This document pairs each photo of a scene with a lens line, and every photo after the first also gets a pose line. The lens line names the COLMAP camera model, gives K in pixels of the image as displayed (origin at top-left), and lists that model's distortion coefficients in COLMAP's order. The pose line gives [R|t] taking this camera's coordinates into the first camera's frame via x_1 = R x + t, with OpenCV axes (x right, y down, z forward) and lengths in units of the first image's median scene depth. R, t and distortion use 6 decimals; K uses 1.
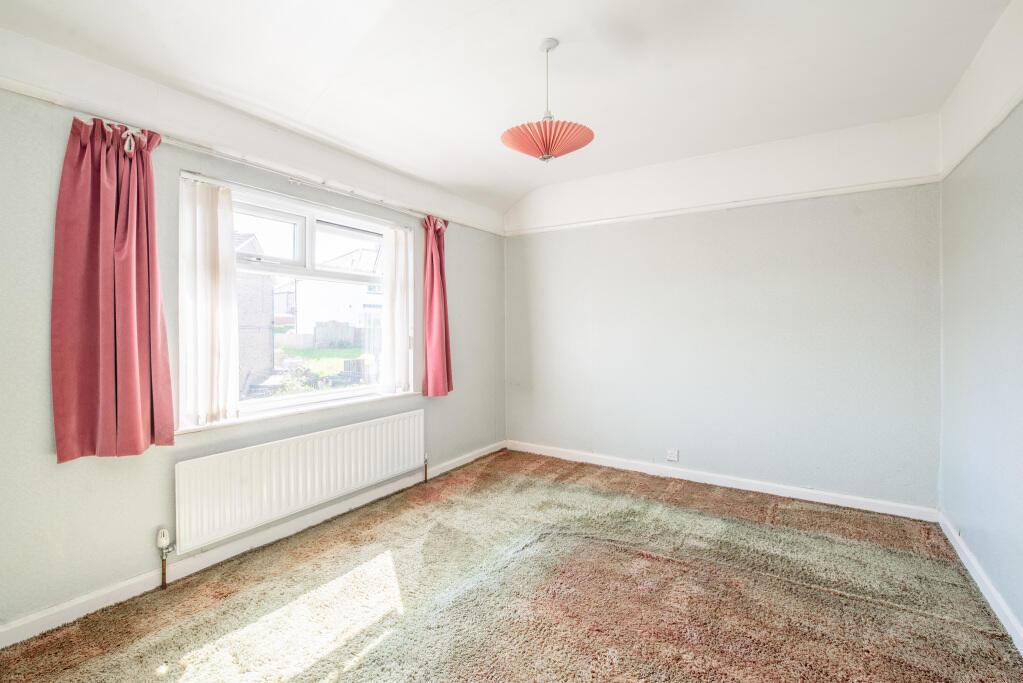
lens RADIAL K [[446.9, 0, 509.4], [0, 446.9, 322.8], [0, 0, 1]] dist [0.014311, -0.012349]
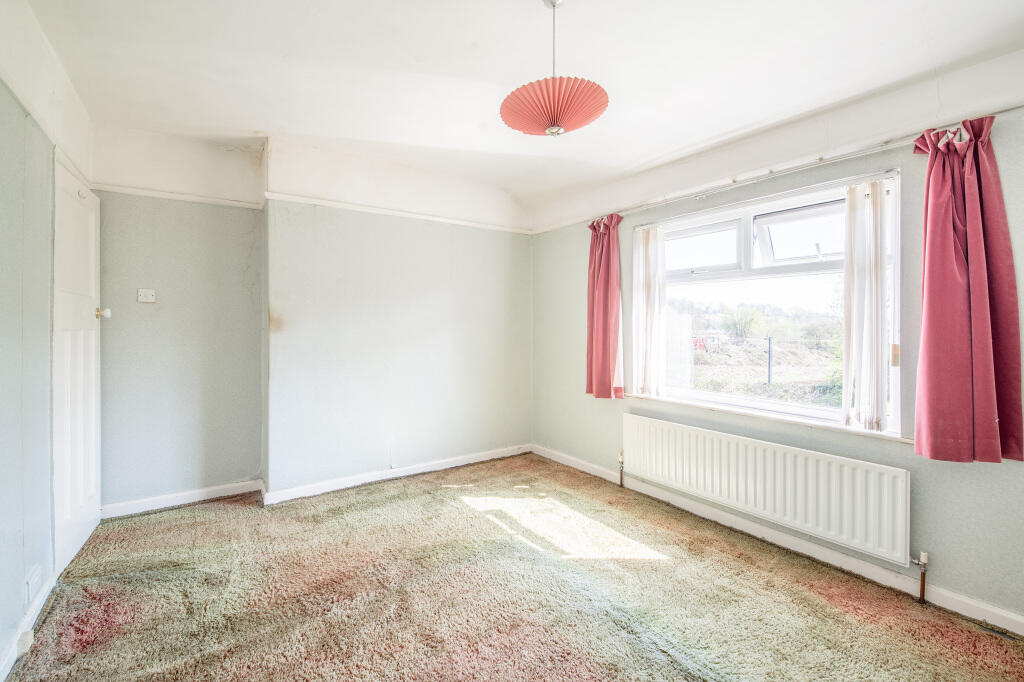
lens RADIAL K [[447.3, 0, 509.9], [0, 447.3, 322.3], [0, 0, 1]] dist [0.014311, -0.012349]
pose [[-0.362913, -0.005505, -0.931807, 0.682219], [0.008347, 0.999923, -0.009159, -0.000751], [0.931786, -0.011102, -0.362839, 0.914410]]
